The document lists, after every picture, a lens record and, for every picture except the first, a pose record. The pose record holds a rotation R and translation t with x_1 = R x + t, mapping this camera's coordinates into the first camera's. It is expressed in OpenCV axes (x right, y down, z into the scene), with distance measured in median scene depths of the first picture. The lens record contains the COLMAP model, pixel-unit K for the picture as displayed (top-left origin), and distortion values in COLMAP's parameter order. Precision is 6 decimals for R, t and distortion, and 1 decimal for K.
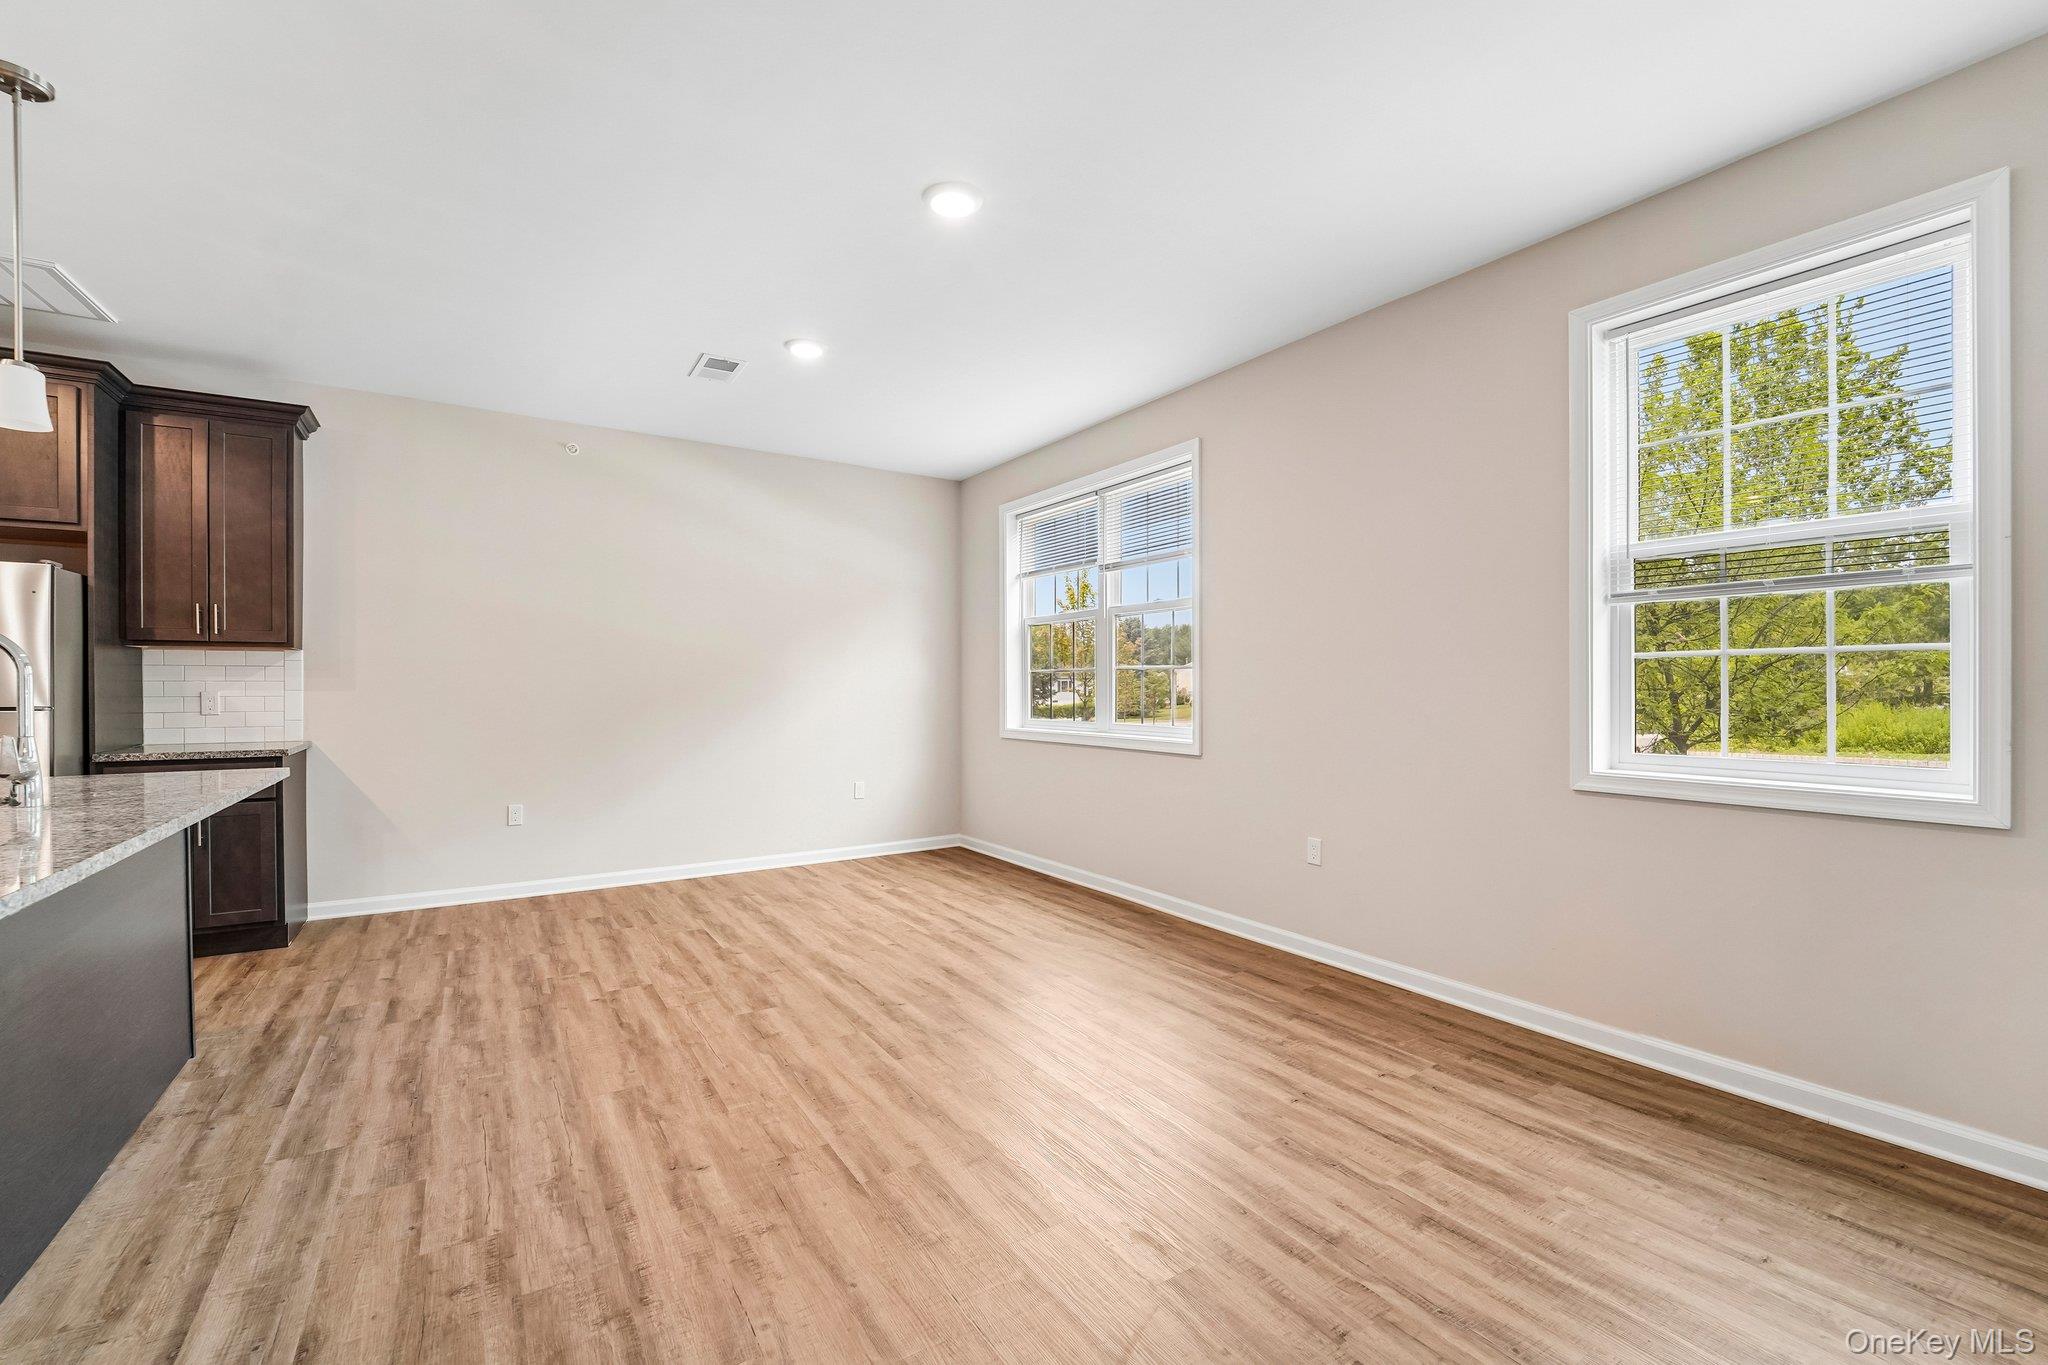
lens RADIAL K [[841.3, 0, 1024.0], [0, 841.3, 682.5], [0, 0, 1]] dist [-0.029089, 0.003794]
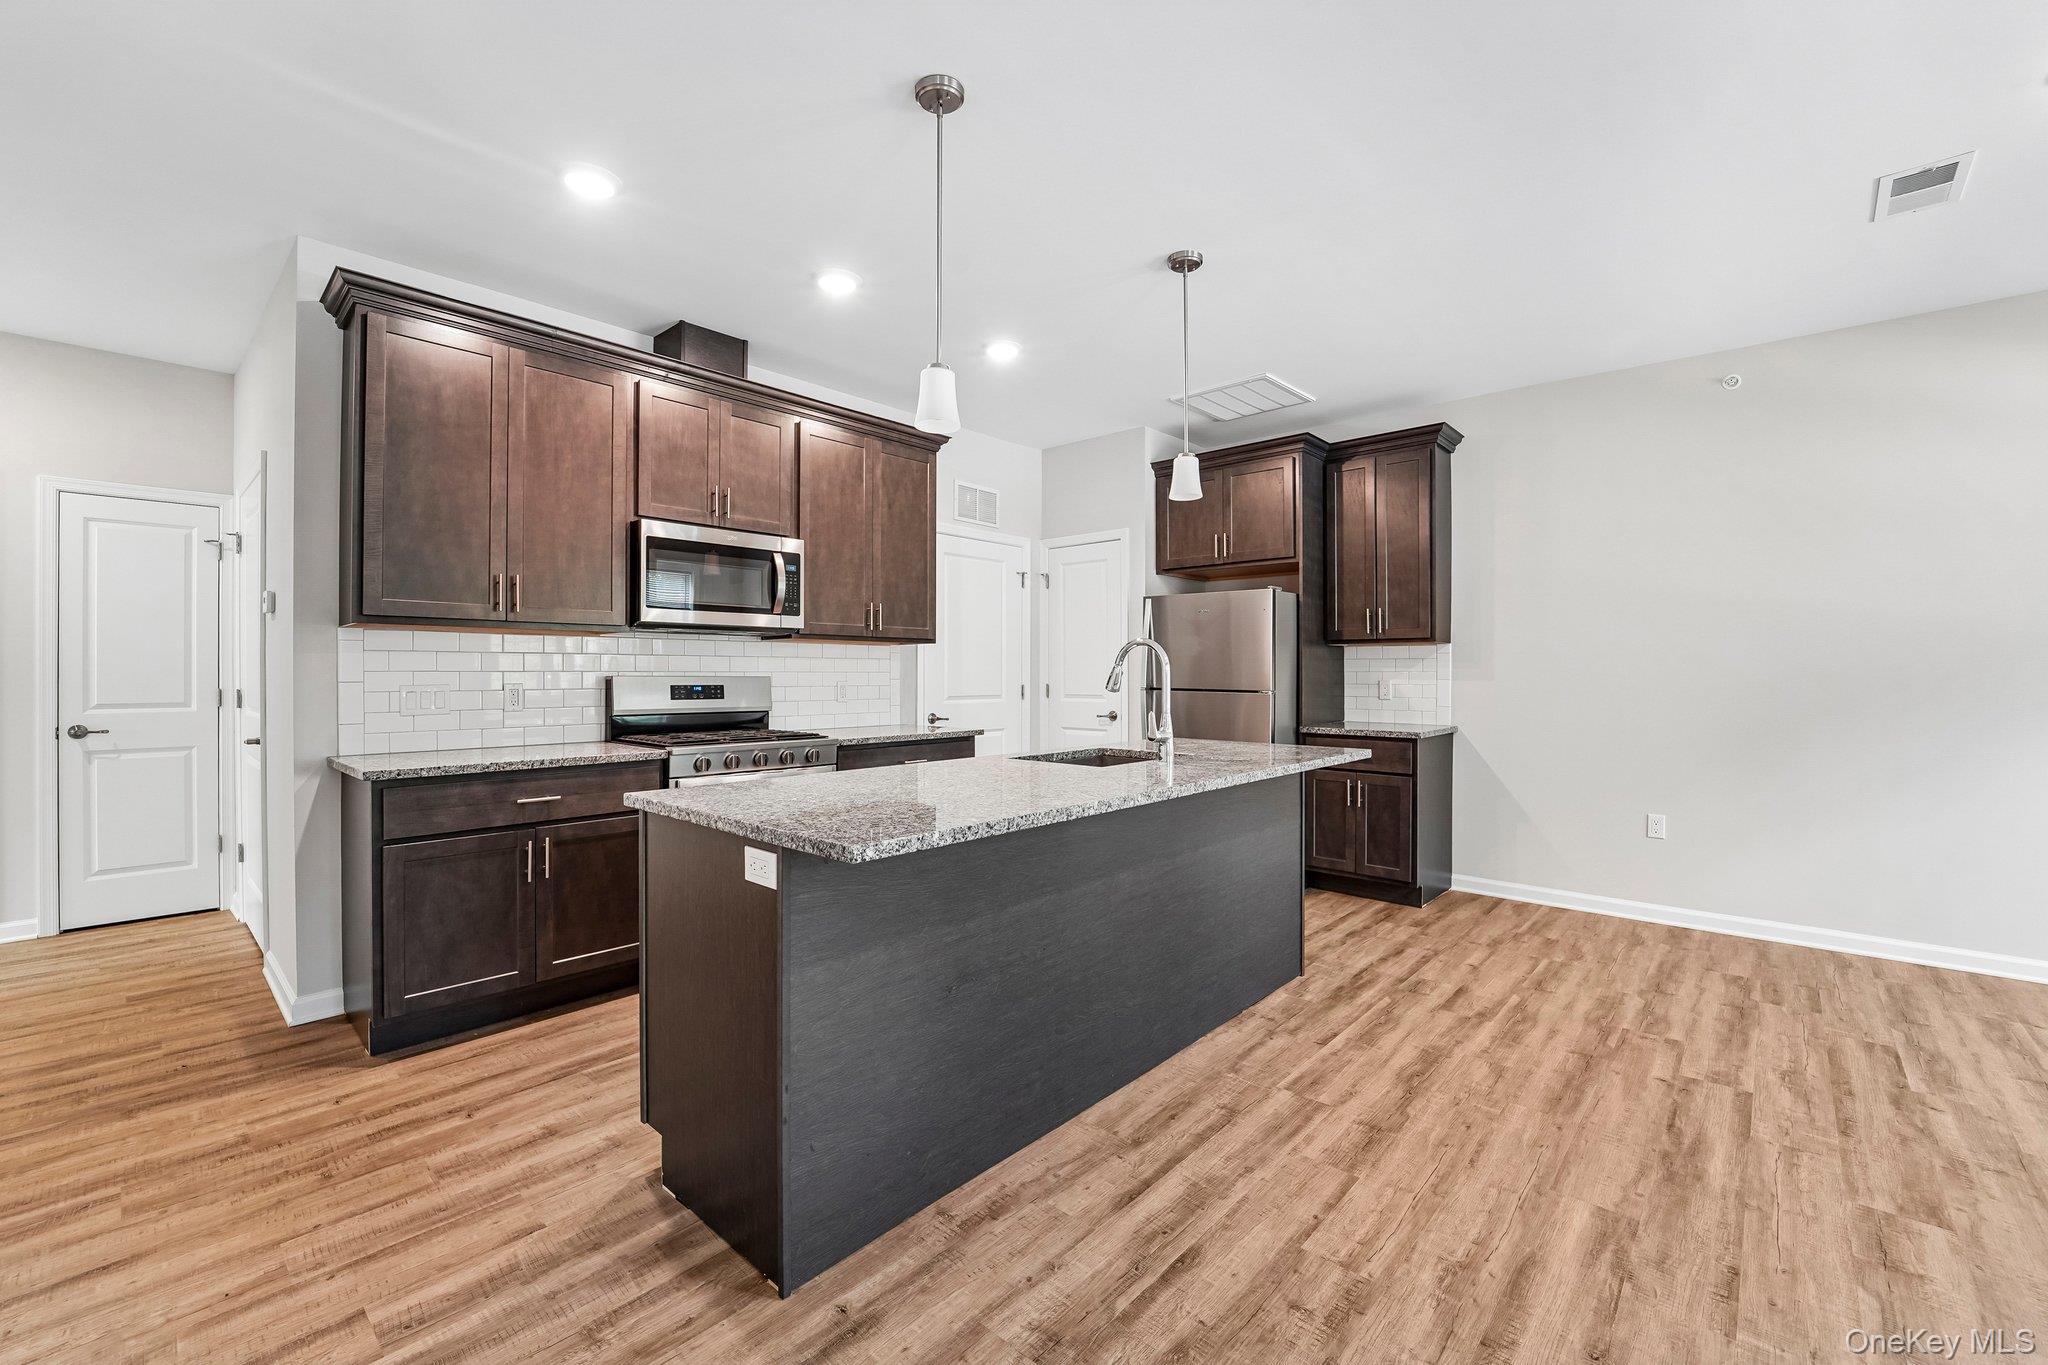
lens RADIAL K [[841.3, 0, 1024.0], [0, 841.3, 682.5], [0, 0, 1]] dist [-0.029089, 0.003794]
pose [[0.256951, 0.016418, -0.966285, 0.080836], [-0.002665, 0.999864, 0.016280, -0.006492], [0.966421, -0.001608, 0.256960, 0.221946]]
